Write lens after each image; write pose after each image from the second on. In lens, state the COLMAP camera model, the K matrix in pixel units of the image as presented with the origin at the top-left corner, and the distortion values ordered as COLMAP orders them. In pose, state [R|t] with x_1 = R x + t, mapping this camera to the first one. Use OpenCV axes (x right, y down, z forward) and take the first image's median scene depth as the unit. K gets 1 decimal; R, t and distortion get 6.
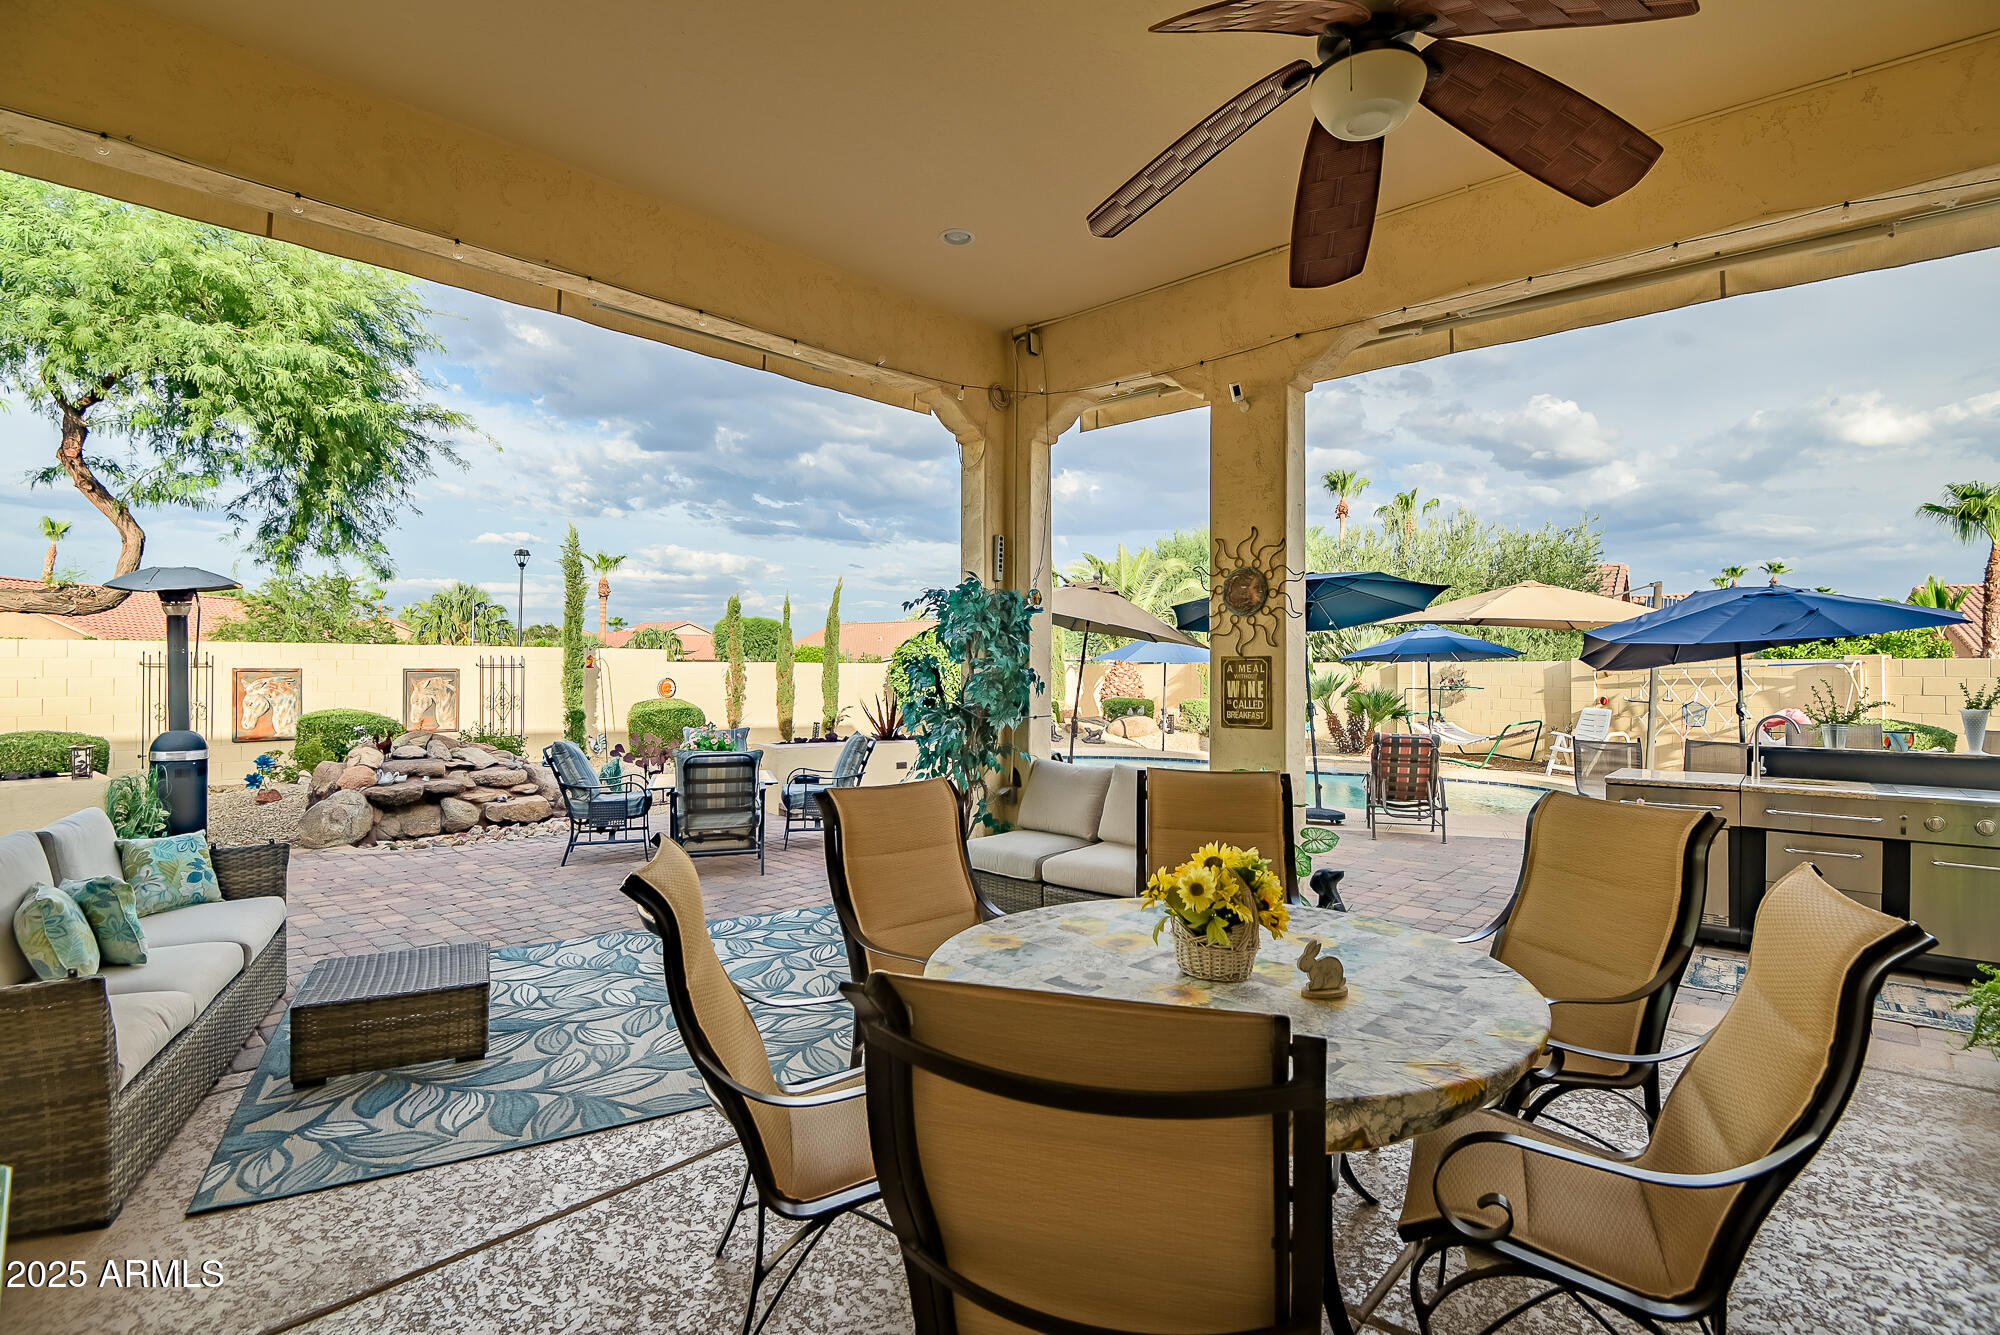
lens RADIAL K [[919.5, 0, 990.6], [0, 919.5, 653.2], [0, 0, 1]] dist [-0.011767, -0.012508]
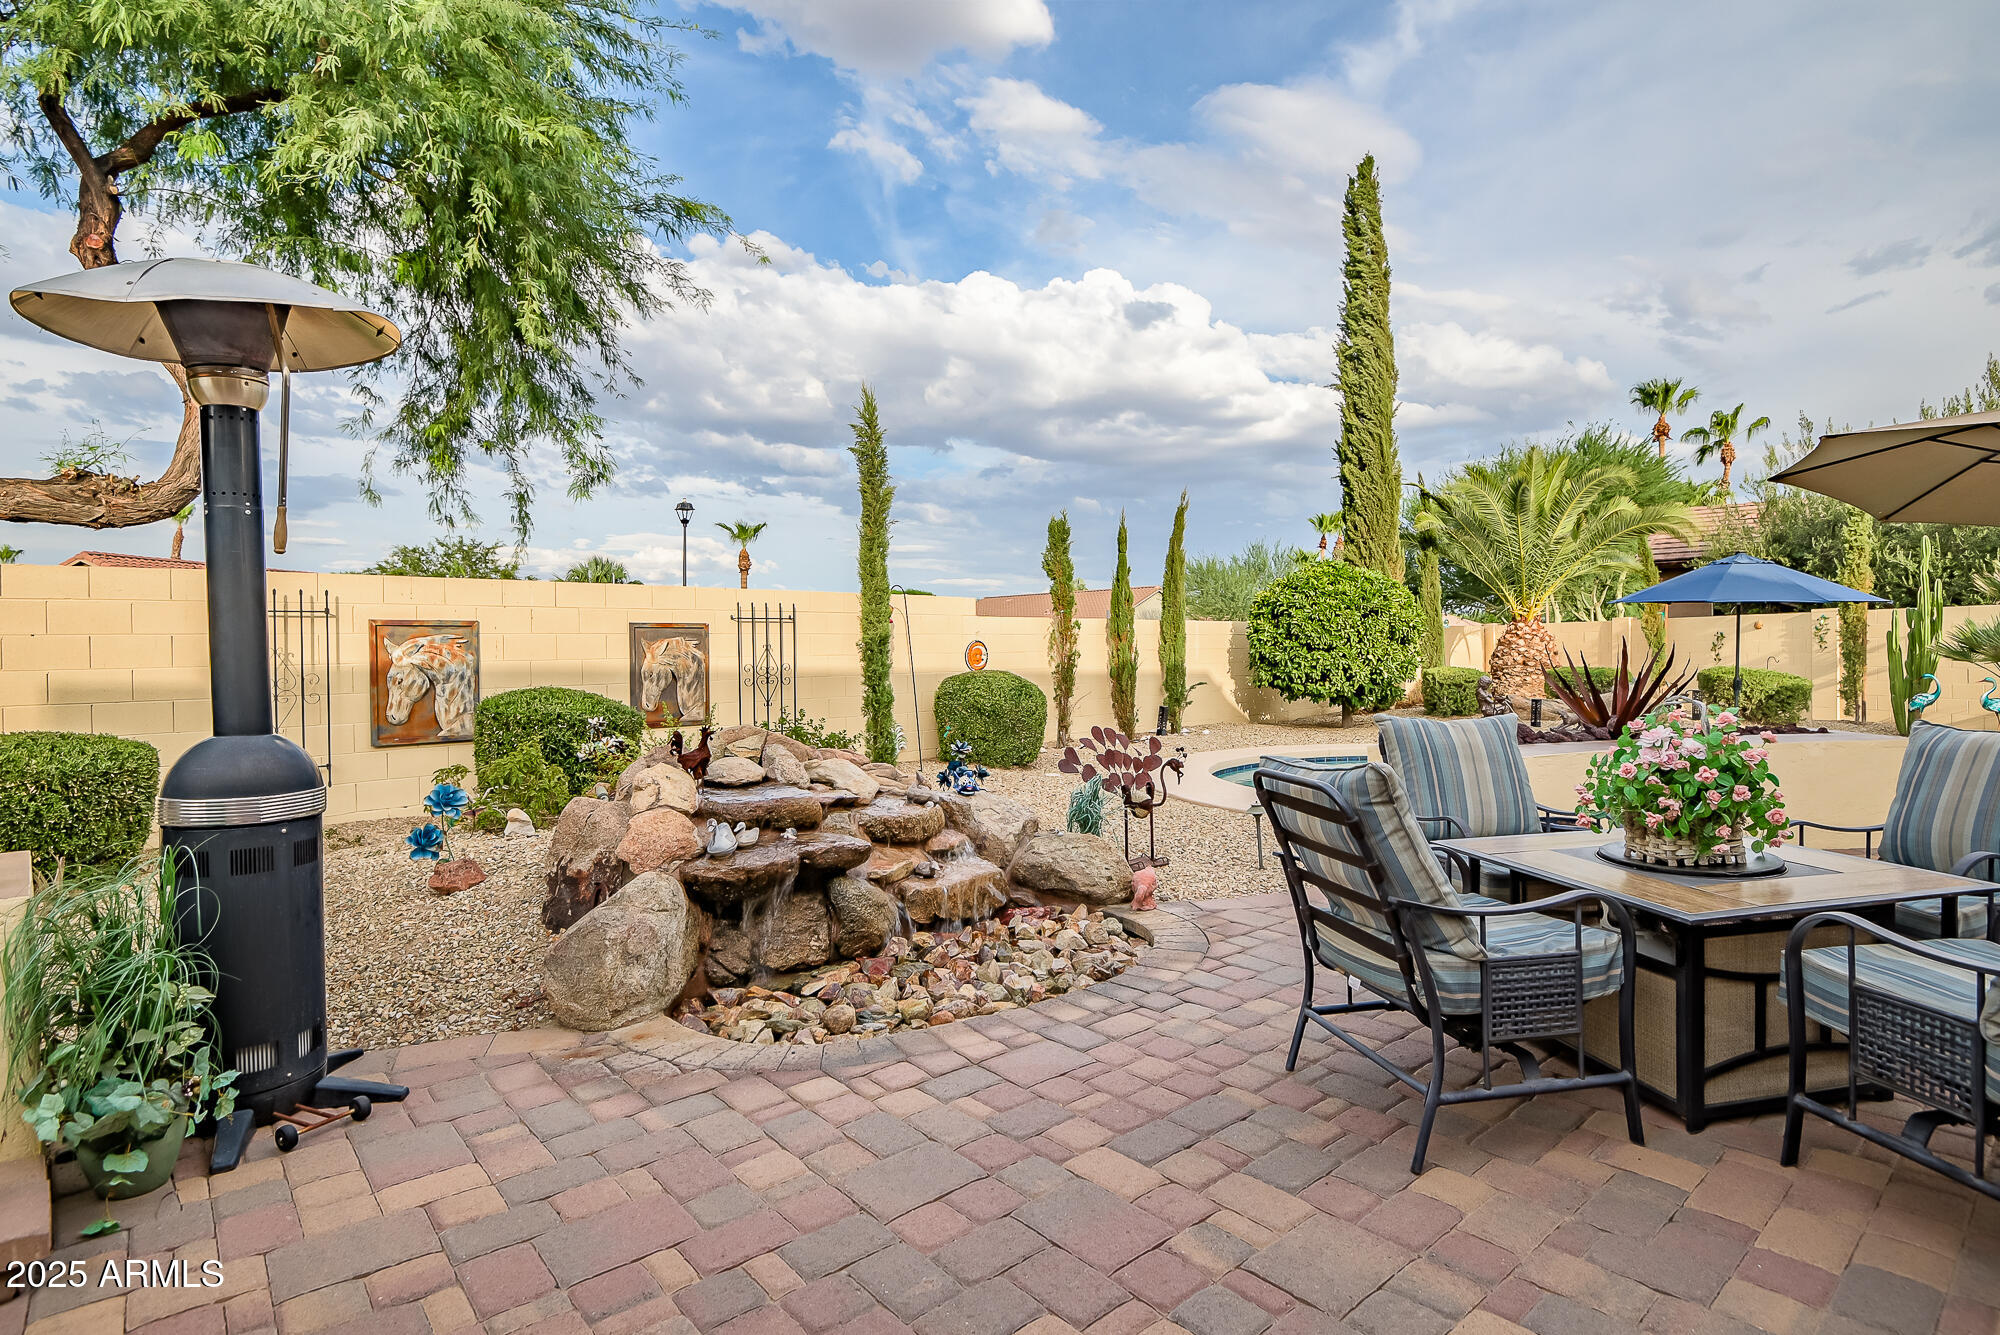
lens RADIAL K [[995.9, 0, 1002.4], [0, 995.9, 659.2], [0, 0, 1]] dist [-0.008304, -0.011948]
pose [[0.992190, -0.013116, -0.124041, -0.769072], [0.016546, 0.999508, 0.026657, 0.069394], [0.123630, -0.028501, 0.991919, 0.905844]]
